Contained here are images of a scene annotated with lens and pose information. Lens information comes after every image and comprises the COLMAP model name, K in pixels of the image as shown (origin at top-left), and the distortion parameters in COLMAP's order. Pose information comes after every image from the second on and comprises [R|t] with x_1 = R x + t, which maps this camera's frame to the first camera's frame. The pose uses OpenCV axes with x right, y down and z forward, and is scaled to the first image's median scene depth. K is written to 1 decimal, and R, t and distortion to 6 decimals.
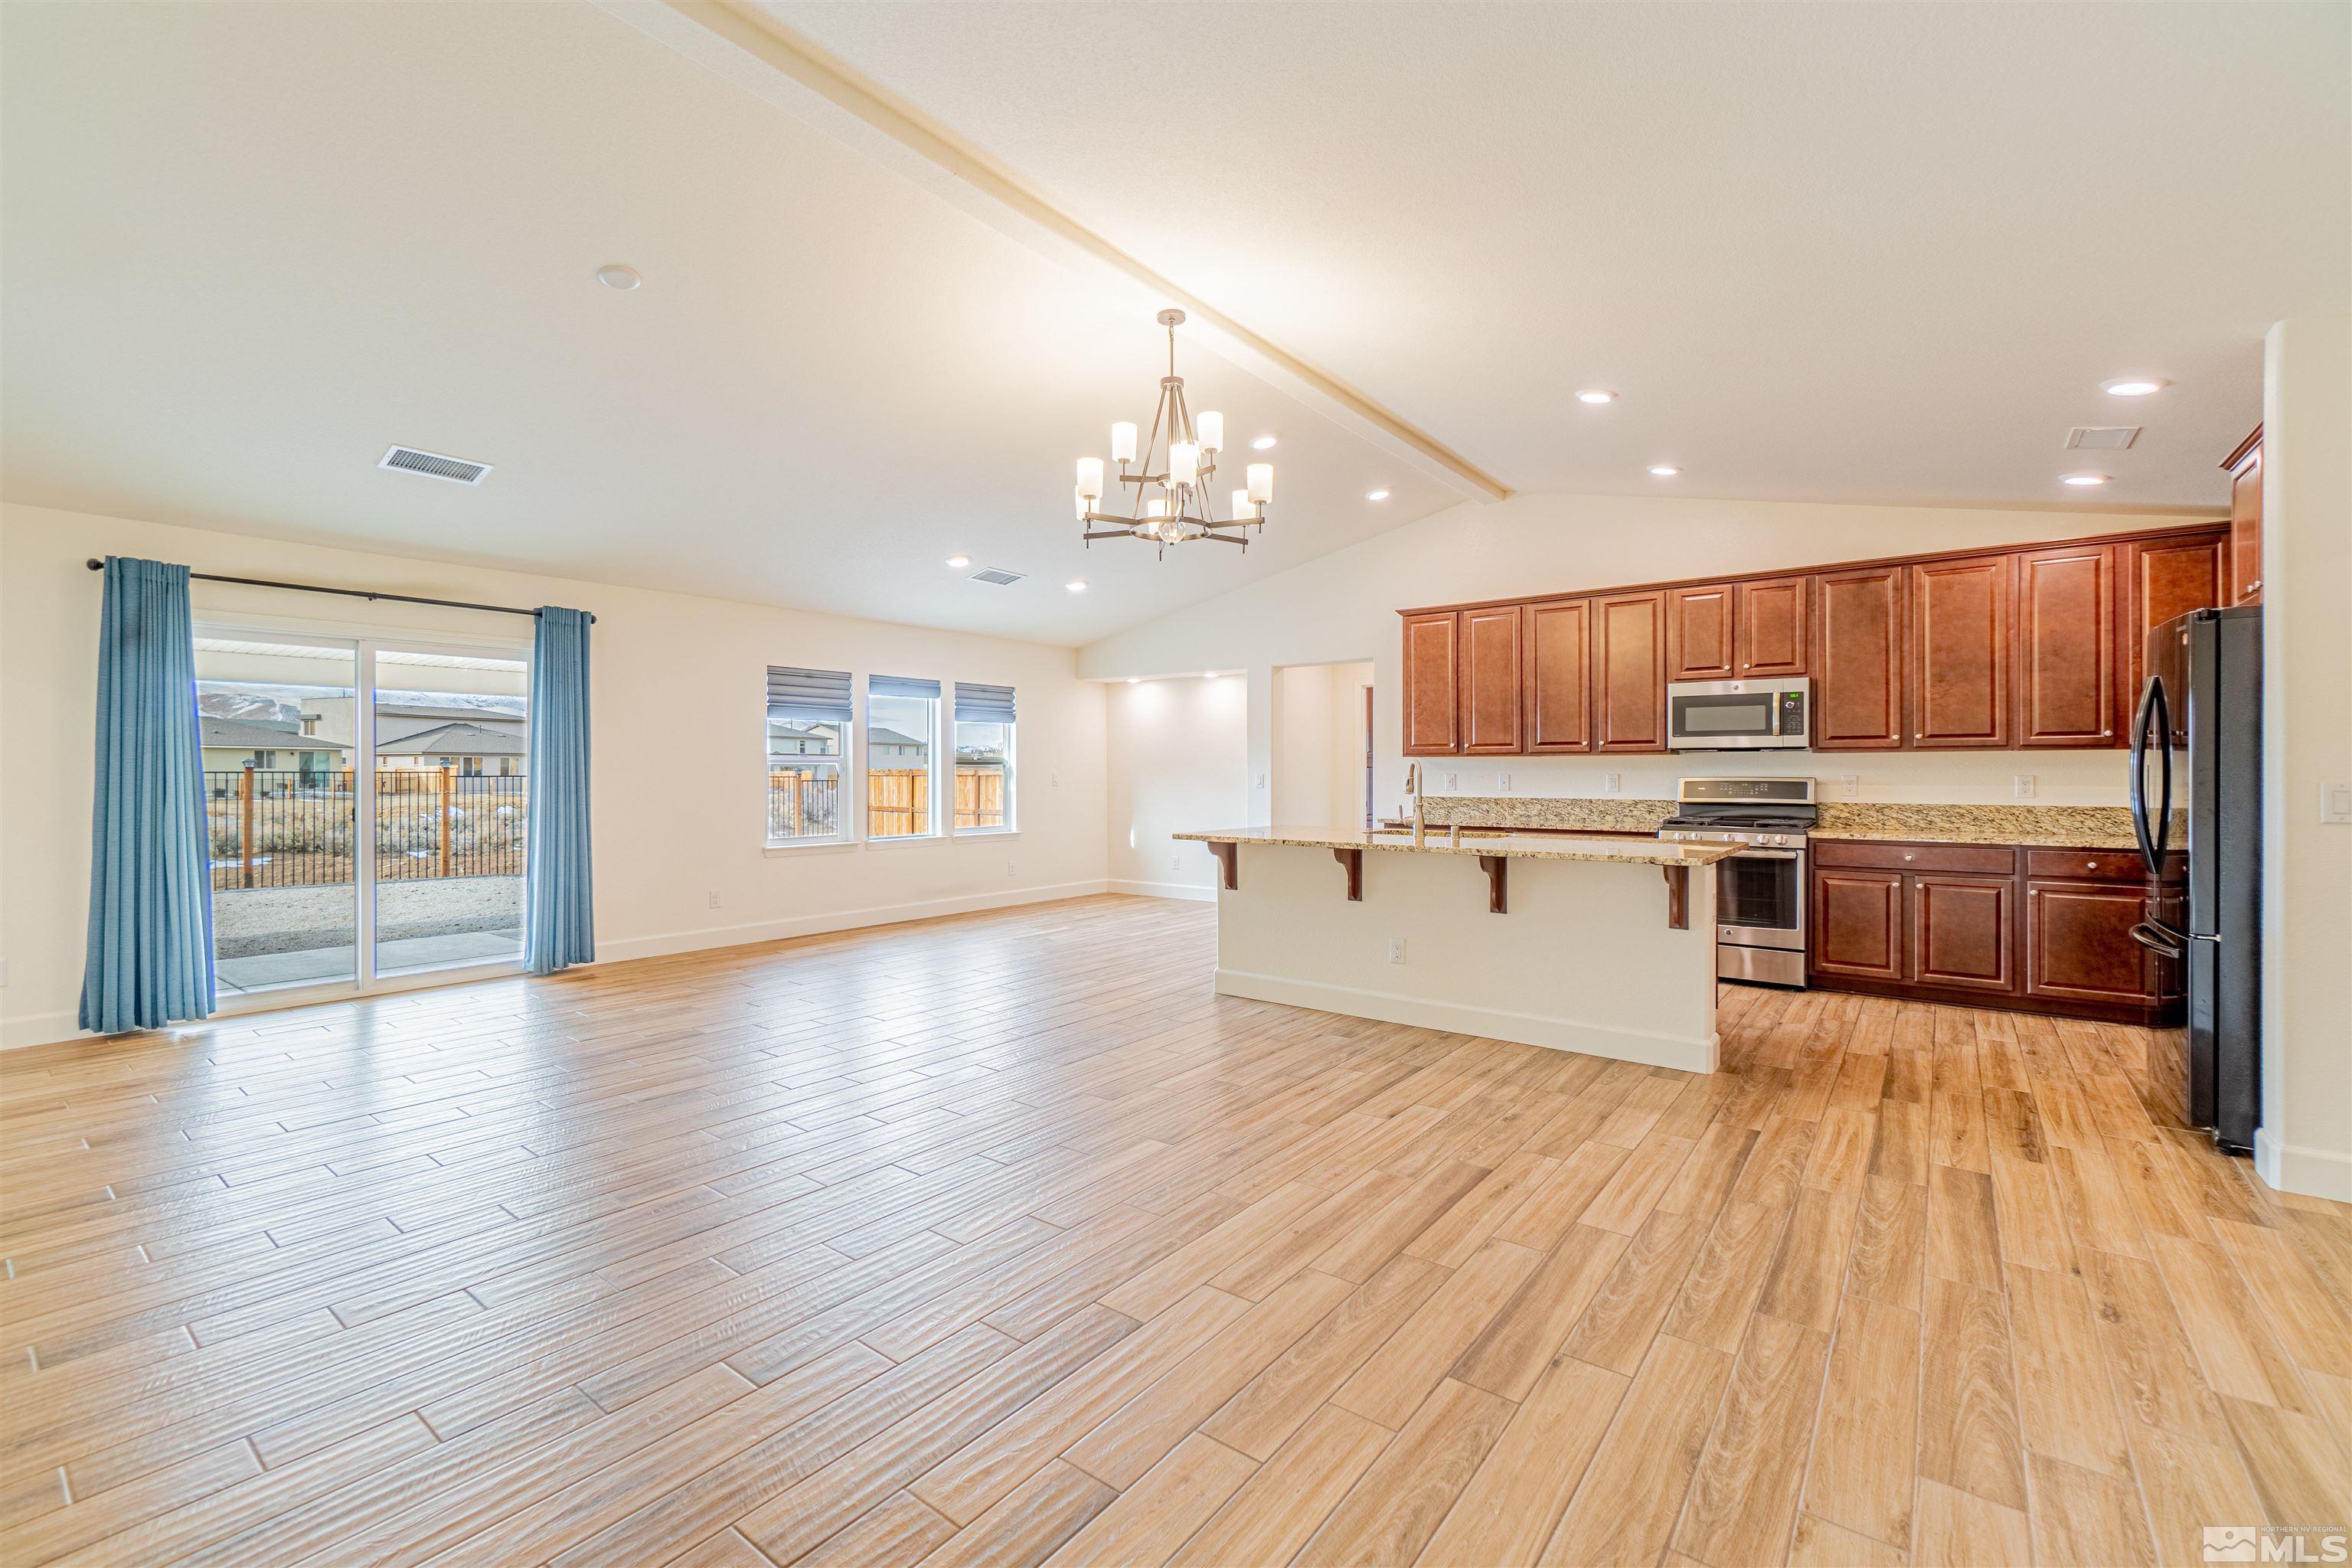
lens RADIAL K [[996.1, 0, 1158.5], [0, 996.1, 769.7], [0, 0, 1]] dist [-0.007478, 0.002093]
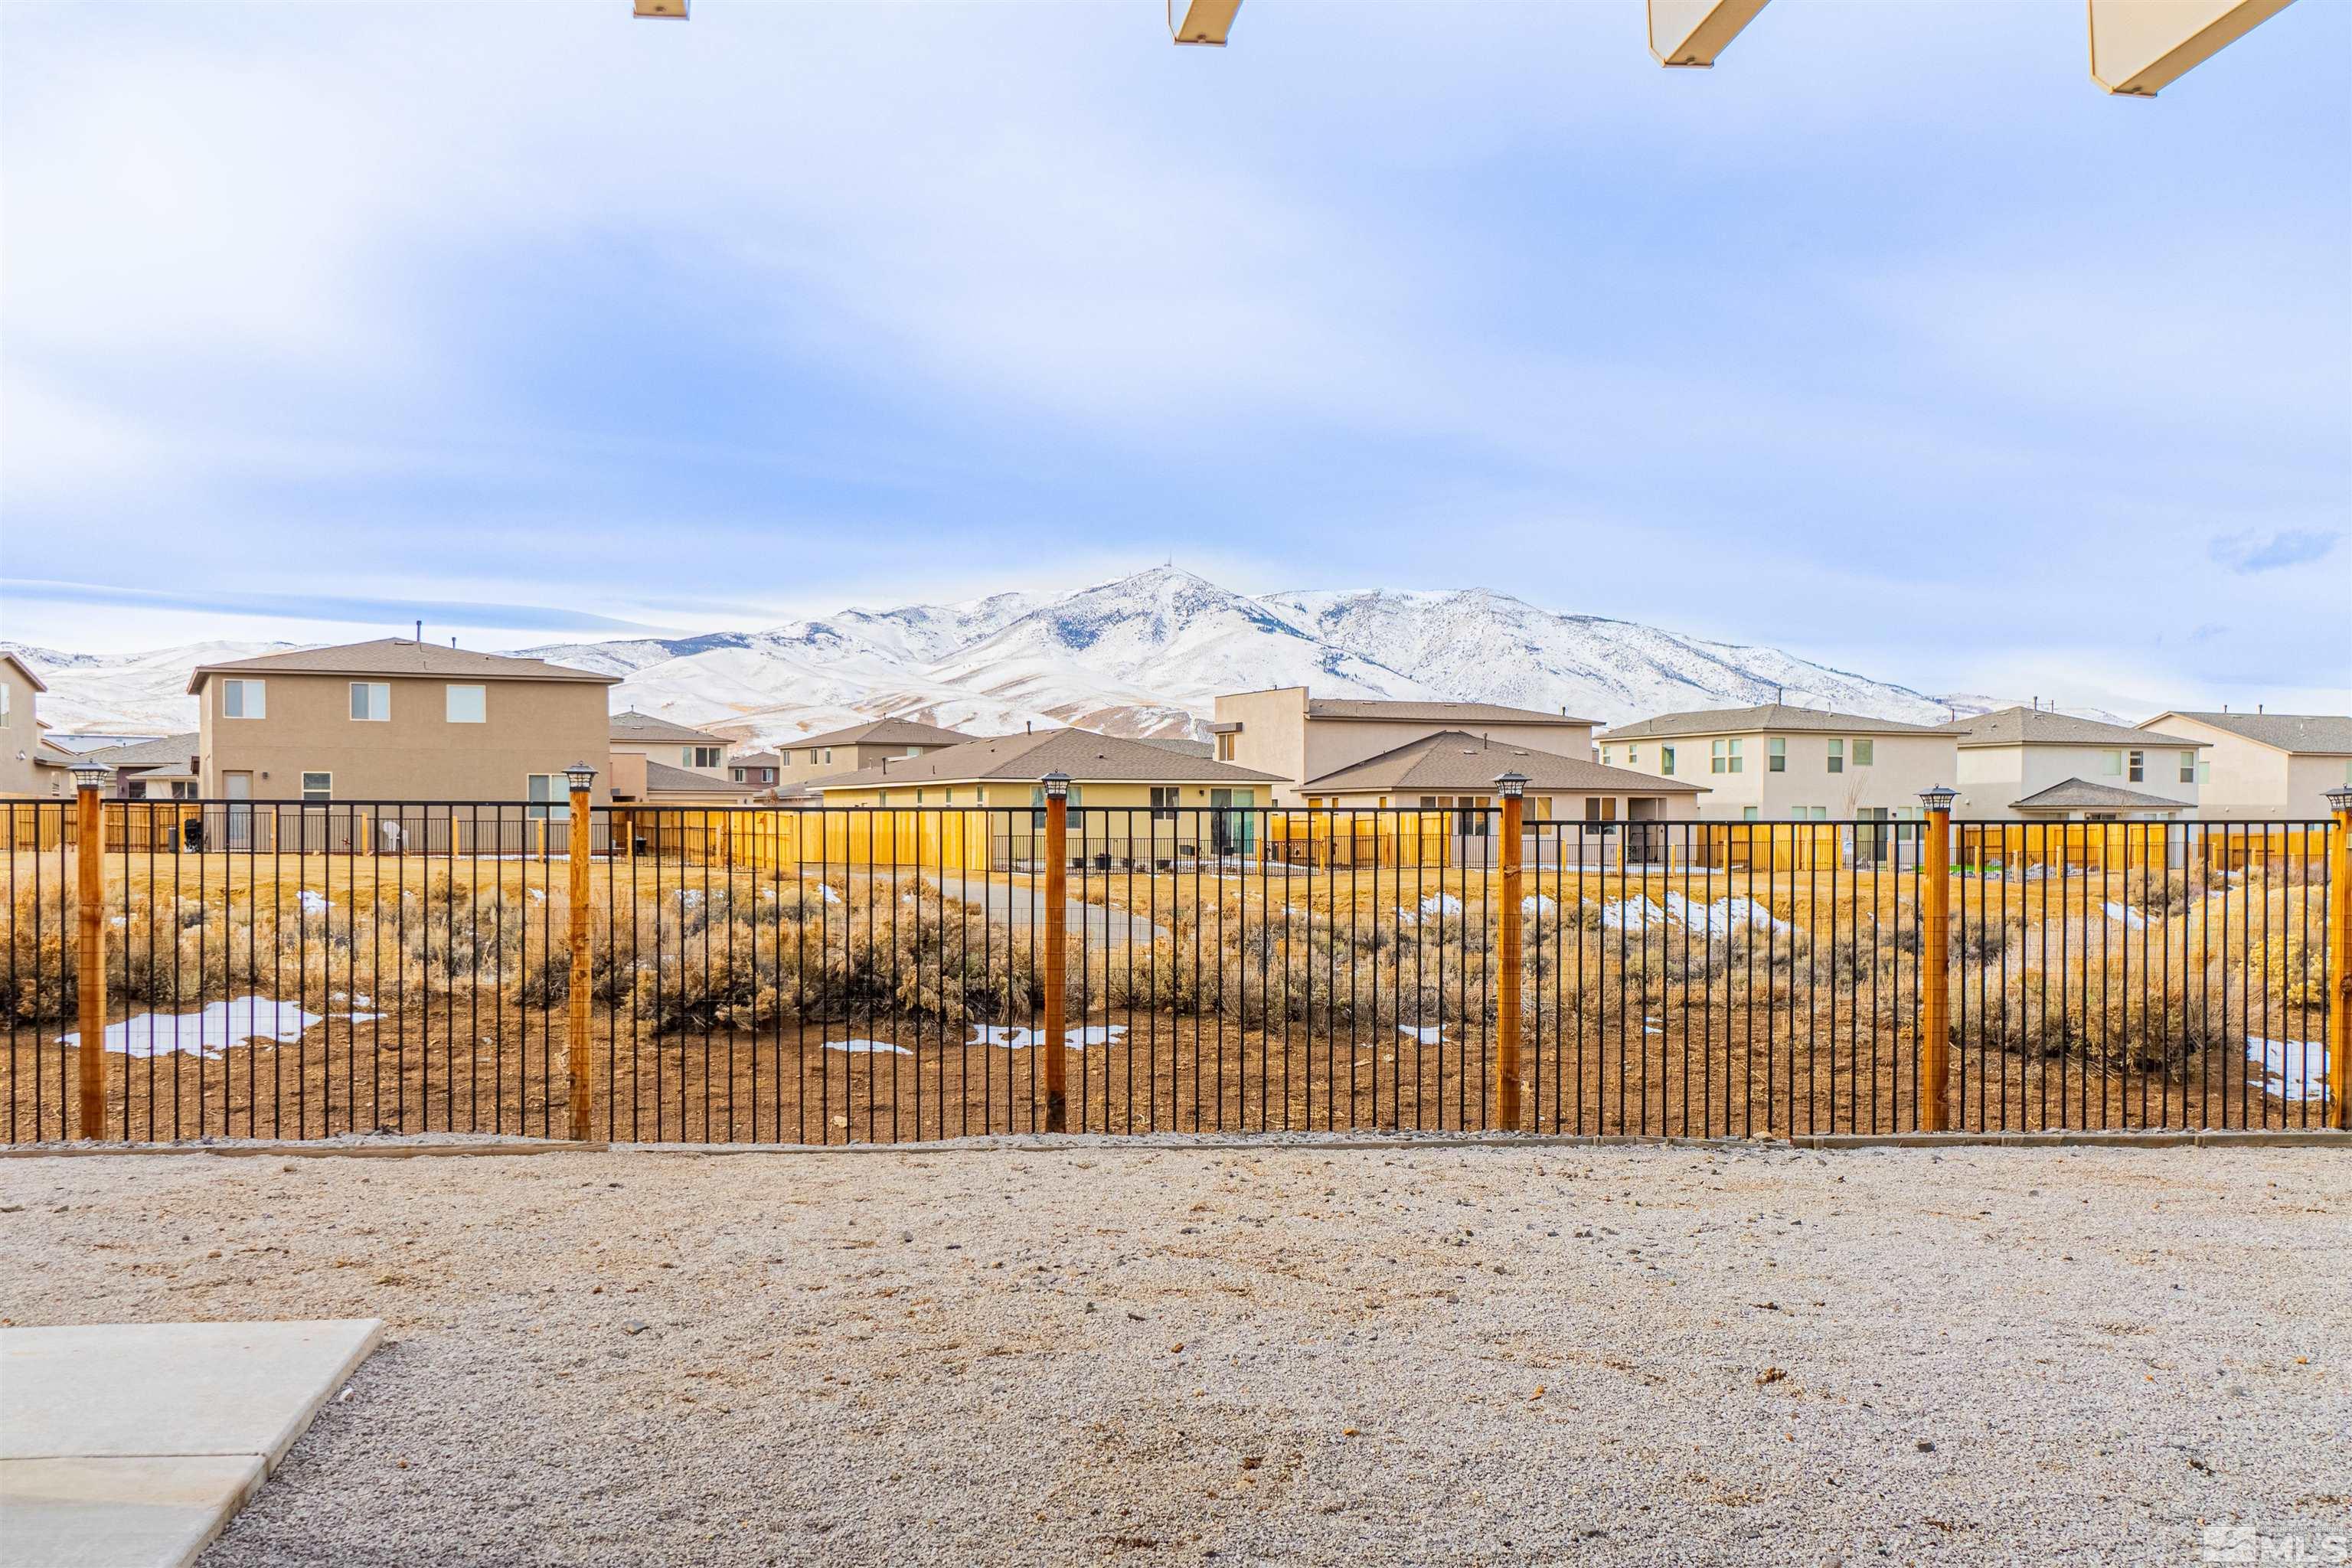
lens RADIAL K [[1901.5, 0, 1175.0], [0, 1901.5, 796.7], [0, 0, 1]] dist [-0.001933, -0.000483]
pose [[0.735841, -0.013167, -0.677026, -0.163618], [0.002313, 0.999854, -0.016932, 0.003672], [0.677150, 0.010893, 0.735764, 0.205410]]
